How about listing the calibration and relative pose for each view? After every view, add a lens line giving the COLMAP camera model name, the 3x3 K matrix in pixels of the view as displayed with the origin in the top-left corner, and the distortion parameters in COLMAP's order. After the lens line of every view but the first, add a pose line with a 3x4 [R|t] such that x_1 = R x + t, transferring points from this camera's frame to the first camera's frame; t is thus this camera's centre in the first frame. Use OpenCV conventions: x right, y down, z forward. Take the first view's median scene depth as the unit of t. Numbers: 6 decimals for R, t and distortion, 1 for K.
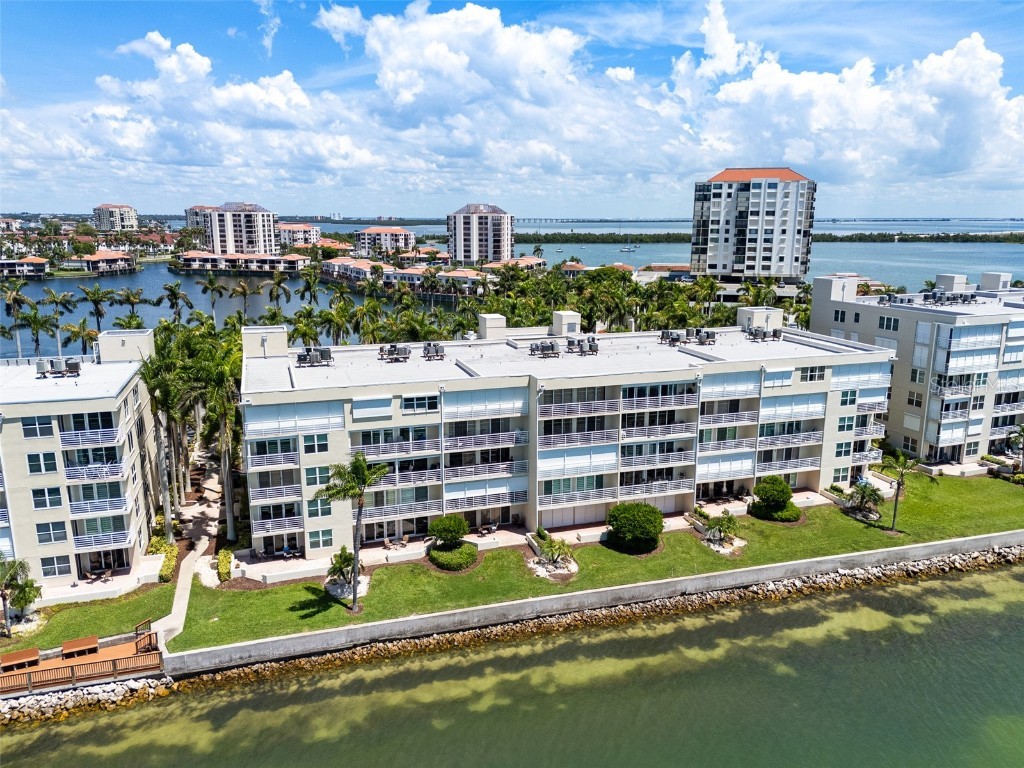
lens RADIAL K [[755.0, 0, 512.0], [0, 755.0, 384.0], [0, 0, 1]] dist [0.078424, -0.070331]
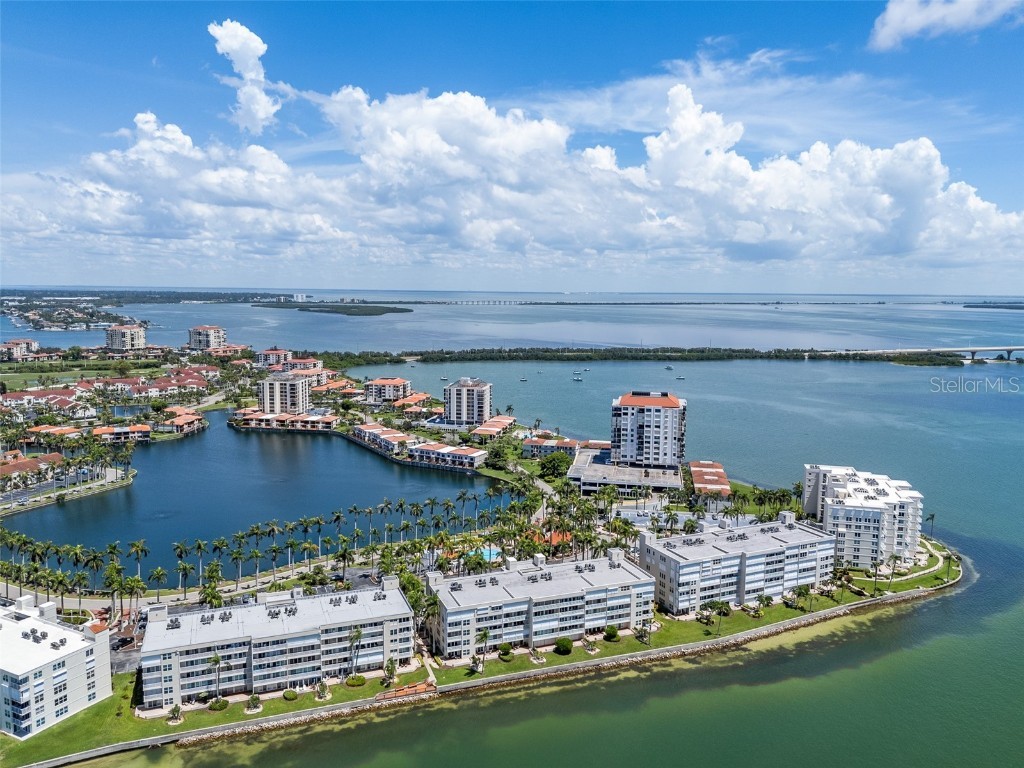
lens RADIAL K [[801.6, 0, 512.0], [0, 801.6, 384.0], [0, 0, 1]] dist [0.200865, -0.585977]
pose [[0.998319, -0.000145, 0.057956, -0.210539], [0.004425, 0.997269, -0.073723, -0.551236], [-0.057787, 0.073855, 0.995593, -2.062930]]
